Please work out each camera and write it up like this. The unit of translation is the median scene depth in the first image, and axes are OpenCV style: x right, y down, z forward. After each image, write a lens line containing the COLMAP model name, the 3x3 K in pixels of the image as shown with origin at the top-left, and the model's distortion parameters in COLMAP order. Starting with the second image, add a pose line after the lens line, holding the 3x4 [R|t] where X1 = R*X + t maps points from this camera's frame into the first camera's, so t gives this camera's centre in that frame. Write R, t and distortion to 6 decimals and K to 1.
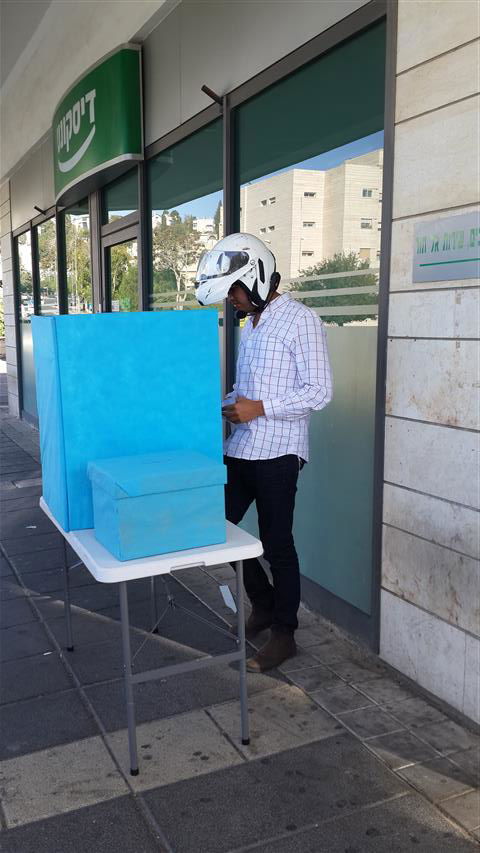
lens RADIAL K [[779.8, 0, 234.9], [0, 779.8, 429.1], [0, 0, 1]] dist [0.009547, 0.000000]
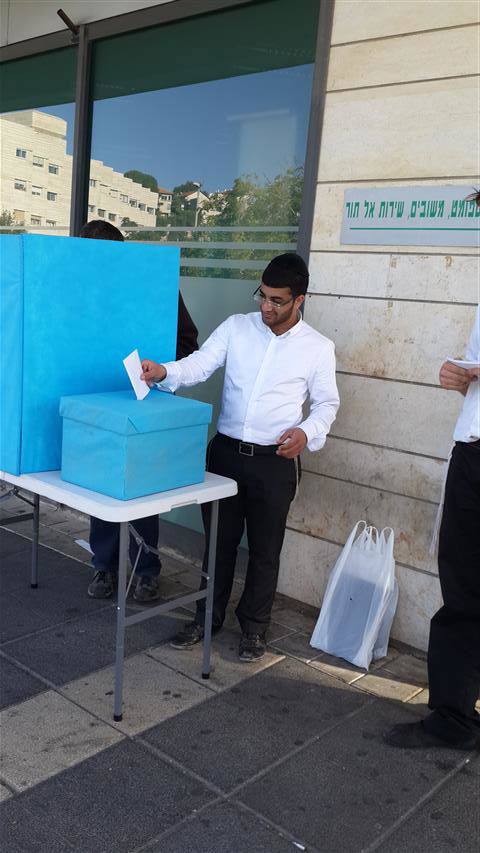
lens RADIAL K [[779.8, 0, 218.7], [0, 779.8, 427.1], [0, 0, 1]] dist [0.009547, 0.000000]
pose [[0.909923, 0.017934, 0.414389, -0.363297], [-0.033523, 0.998976, 0.030377, 0.038761], [-0.413420, -0.041532, 0.909593, 0.070917]]
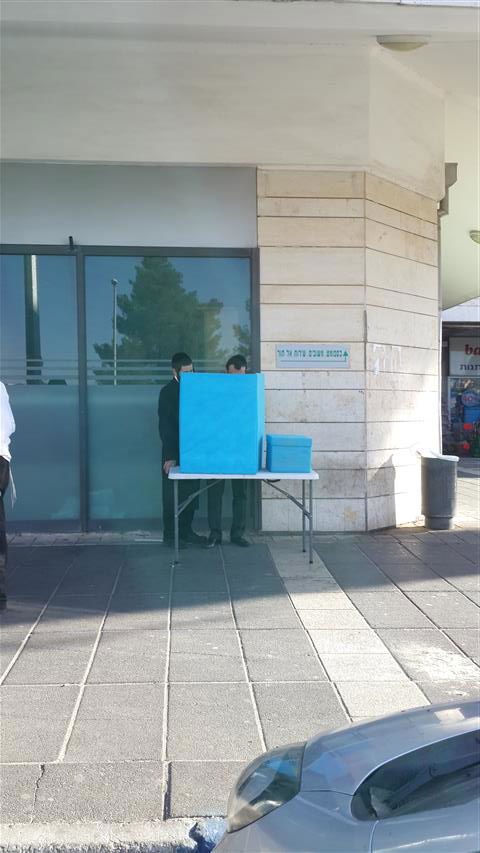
lens RADIAL K [[779.8, 0, 240.0], [0, 779.8, 422.1], [0, 0, 1]] dist [0.009547, 0.000000]
pose [[0.363203, -0.009050, 0.931666, -2.103464], [0.125454, 0.991322, -0.039278, 0.067503], [-0.923226, 0.131147, 0.361186, 0.226368]]
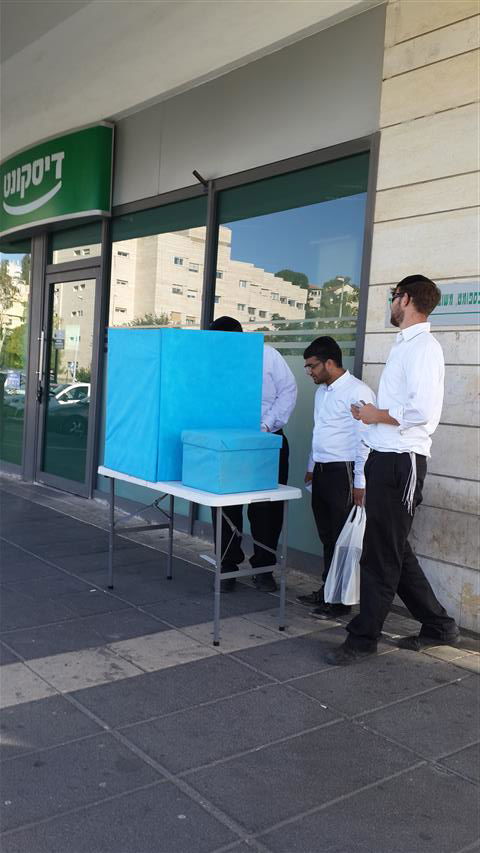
lens RADIAL K [[779.8, 0, 235.7], [0, 779.8, 432.0], [0, 0, 1]] dist [0.009547, 0.000000]
pose [[0.966628, 0.055284, 0.250147, -0.407234], [-0.037134, 0.996362, -0.076708, 0.137299], [-0.253478, 0.064859, 0.965164, -0.359093]]
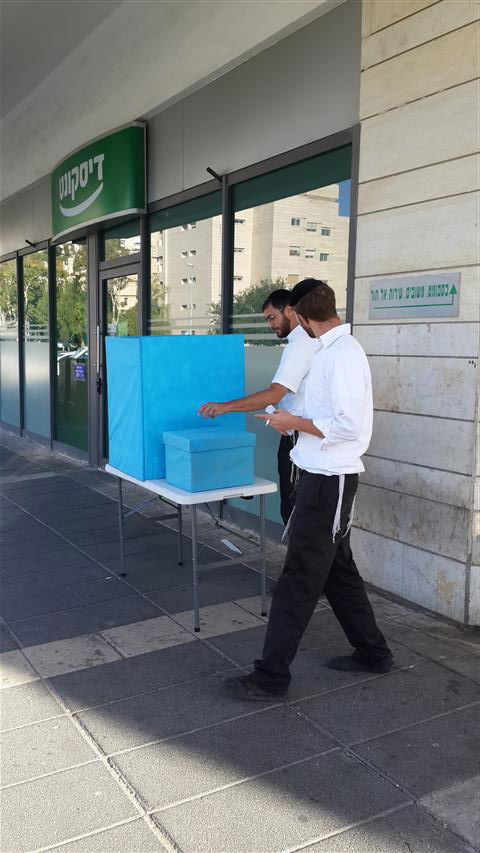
lens RADIAL K [[779.8, 0, 244.3], [0, 779.8, 429.8], [0, 0, 1]] dist [0.009547, 0.000000]
pose [[0.994587, 0.004841, 0.103798, -0.170571], [-0.001914, 0.999598, -0.028288, 0.072265], [-0.103893, 0.027937, 0.994196, -0.484208]]
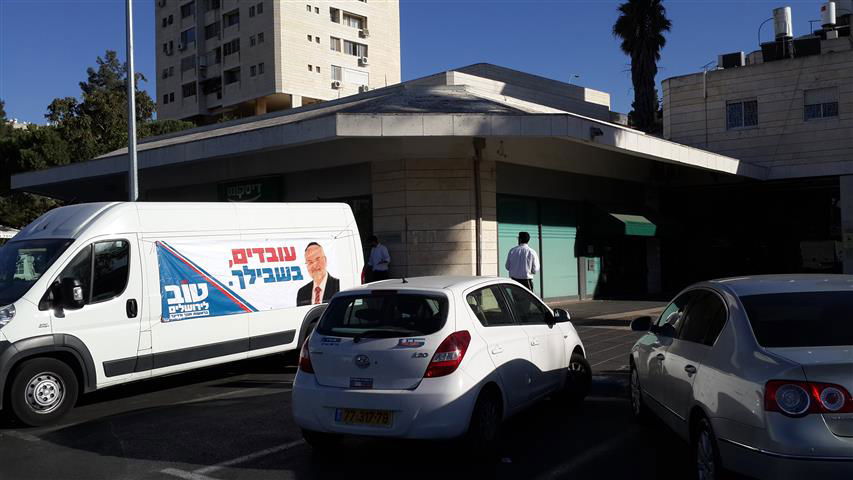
lens RADIAL K [[779.8, 0, 422.9], [0, 779.8, 244.8], [0, 0, 1]] dist [0.009547, 0.000000]
pose [[0.904815, -0.004977, 0.425776, -1.996364], [0.075095, 0.986124, -0.148056, 0.734144], [-0.419131, 0.165937, 0.892633, -4.458311]]
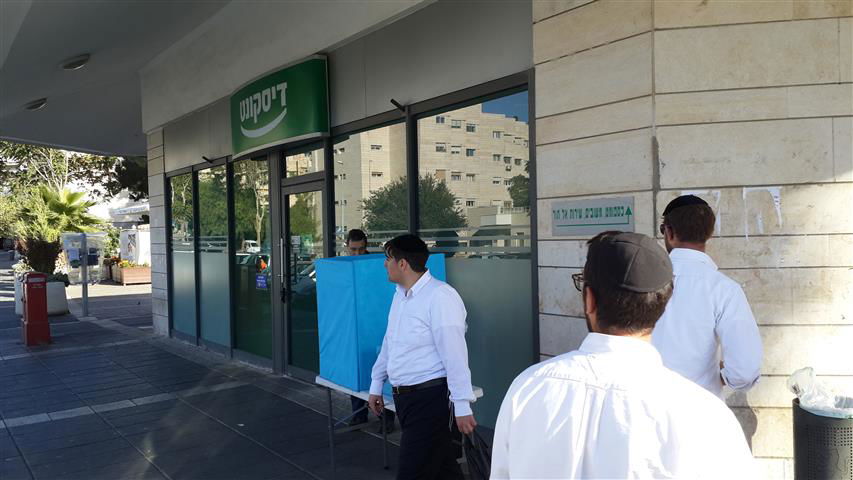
lens RADIAL K [[779.8, 0, 436.4], [0, 779.8, 226.9], [0, 0, 1]] dist [0.009547, 0.000000]
pose [[0.986399, -0.018495, 0.163324, -0.302236], [0.042534, 0.988525, -0.144947, 0.032691], [-0.158769, 0.149922, 0.975867, -0.637889]]
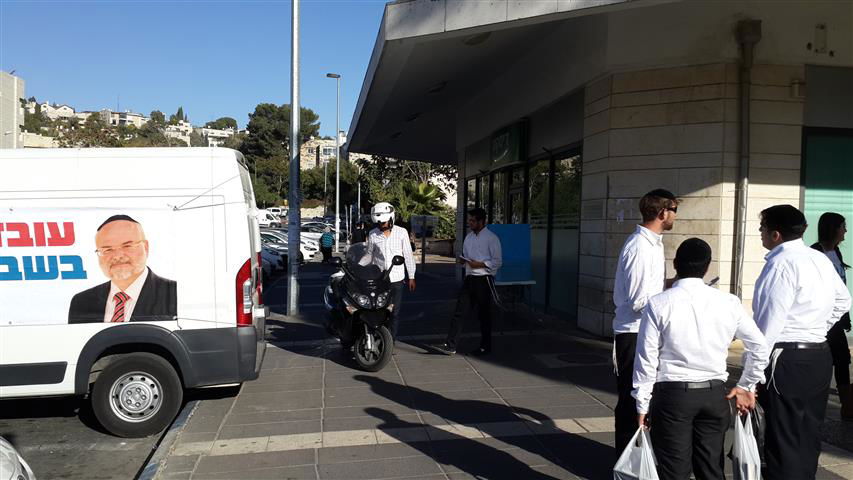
lens RADIAL K [[779.8, 0, 420.3], [0, 779.8, 240.9], [0, 0, 1]] dist [0.009547, 0.000000]
pose [[0.954564, 0.028774, -0.296615, 0.581449], [-0.065344, 0.991315, -0.114124, 0.391459], [0.290755, 0.128321, 0.948154, -2.707175]]
